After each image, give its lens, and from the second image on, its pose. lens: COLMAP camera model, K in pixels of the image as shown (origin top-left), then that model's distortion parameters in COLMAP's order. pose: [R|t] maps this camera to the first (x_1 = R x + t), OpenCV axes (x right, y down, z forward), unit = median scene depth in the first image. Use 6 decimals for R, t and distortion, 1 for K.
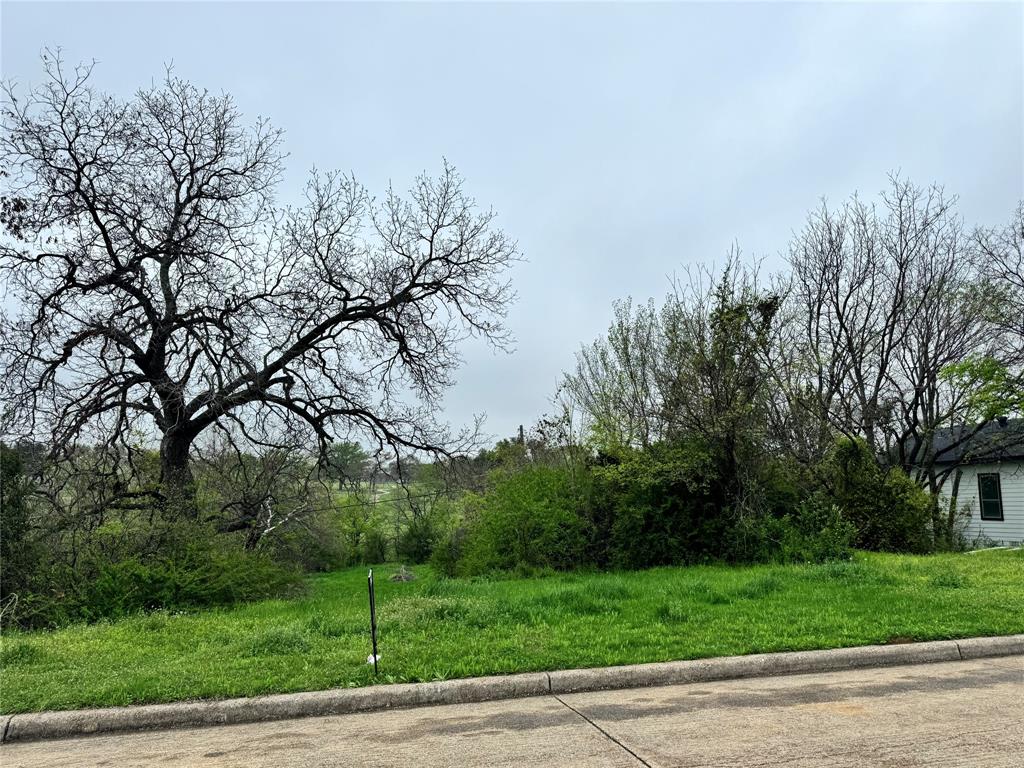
lens RADIAL K [[712.2, 0, 520.4], [0, 712.2, 381.9], [0, 0, 1]] dist [0.061750, -0.078792]
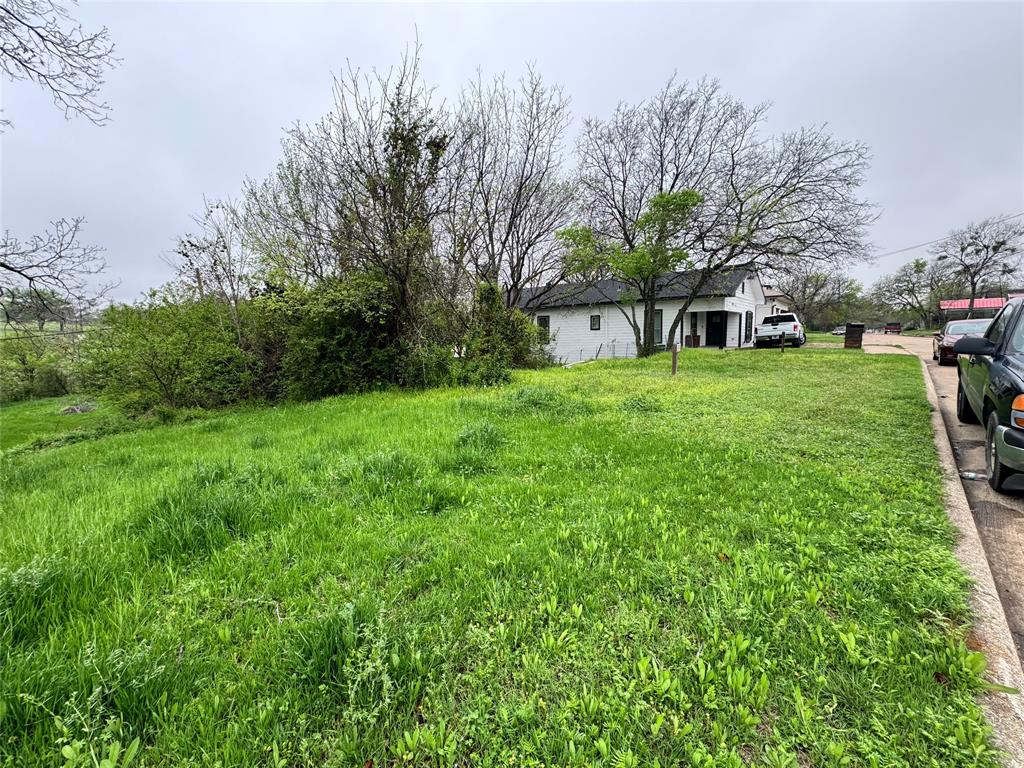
lens RADIAL K [[406.6, 0, 510.4], [0, 406.6, 386.0], [0, 0, 1]] dist [-0.006675, 0.001518]
pose [[0.832645, -0.078131, 0.548269, 0.084455], [-0.079741, 0.962768, 0.258300, 0.072491], [-0.548037, -0.258792, 0.795413, 0.390076]]
